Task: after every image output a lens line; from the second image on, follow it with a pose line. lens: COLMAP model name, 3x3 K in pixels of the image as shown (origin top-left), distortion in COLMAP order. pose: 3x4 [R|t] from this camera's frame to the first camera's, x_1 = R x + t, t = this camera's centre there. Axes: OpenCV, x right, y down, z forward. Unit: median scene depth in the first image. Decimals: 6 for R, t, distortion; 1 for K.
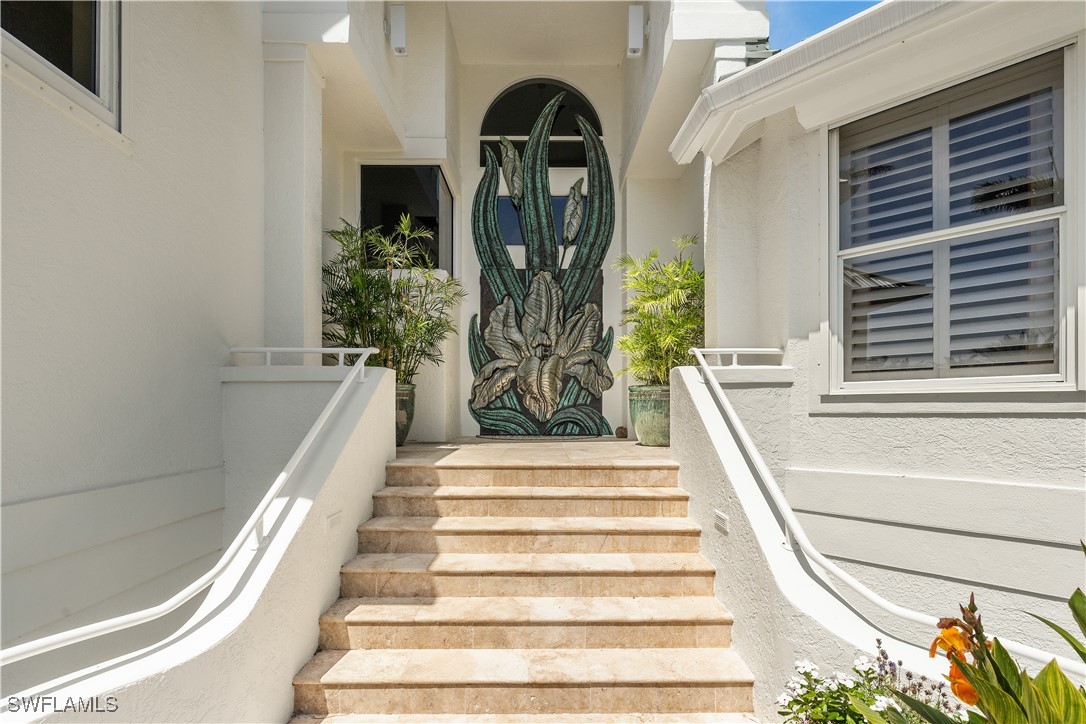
lens RADIAL K [[509.7, 0, 545.3], [0, 509.7, 411.6], [0, 0, 1]] dist [-0.002327, 0.000939]
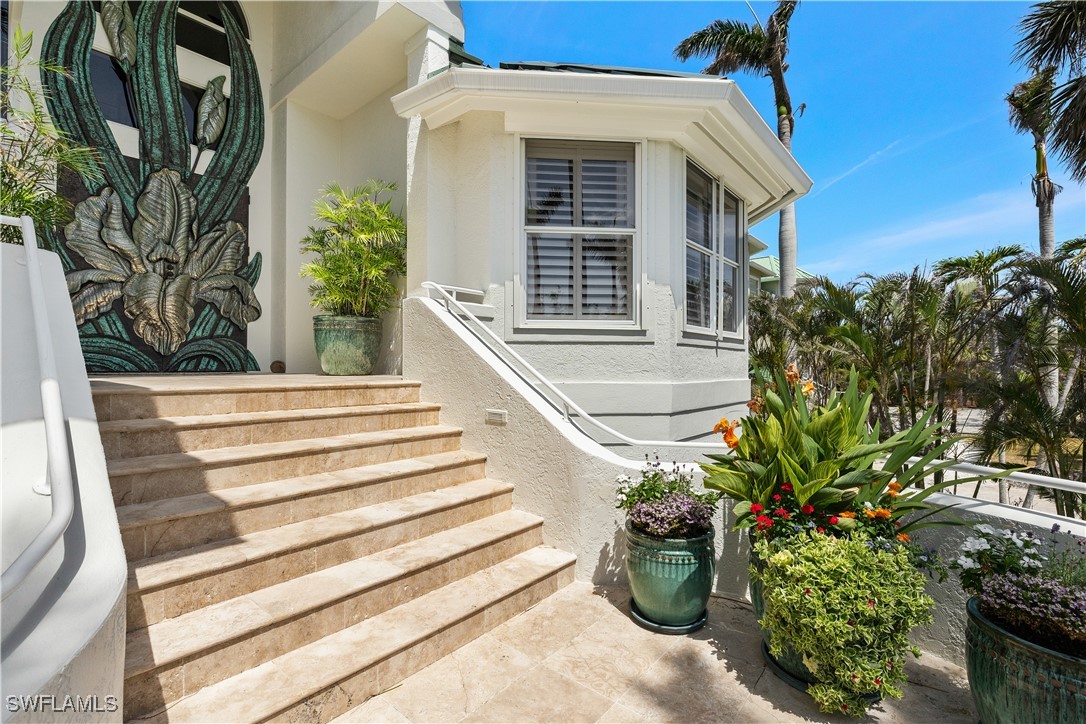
lens RADIAL K [[490.6, 0, 543.0], [0, 490.6, 362.0], [0, 0, 1]] dist [-0.001353, 0.000240]
pose [[0.648408, 0.008219, 0.761248, -0.208107], [-0.003432, 0.999963, -0.007872, 0.034991], [-0.761285, 0.002492, 0.648413, 0.042841]]
